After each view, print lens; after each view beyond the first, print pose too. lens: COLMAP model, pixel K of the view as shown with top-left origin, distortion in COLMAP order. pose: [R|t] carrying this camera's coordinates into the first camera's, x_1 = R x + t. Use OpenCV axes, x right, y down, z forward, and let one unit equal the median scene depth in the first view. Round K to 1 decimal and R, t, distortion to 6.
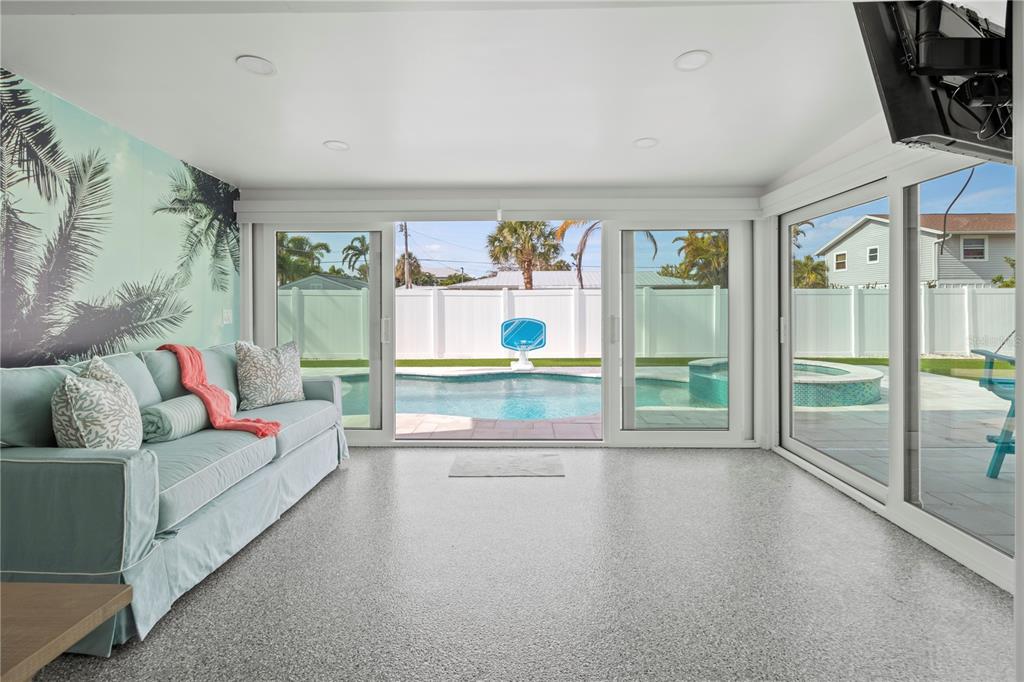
lens RADIAL K [[481.4, 0, 520.4], [0, 481.4, 306.8], [0, 0, 1]] dist [0.001929, -0.000014]
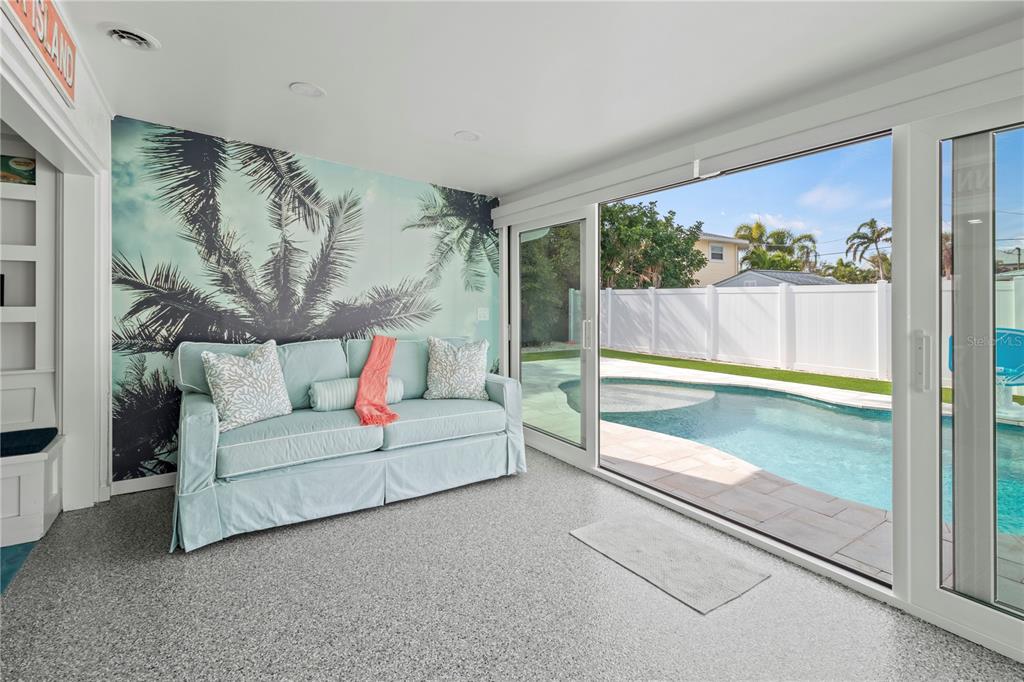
lens RADIAL K [[488.7, 0, 516.7], [0, 488.7, 303.7], [0, 0, 1]] dist [0.001892, -0.000166]
pose [[0.559817, 0.003848, -0.828607, 0.422166], [-0.006489, 0.999979, 0.000260, -0.005082], [0.828591, 0.005232, 0.559830, 0.485255]]
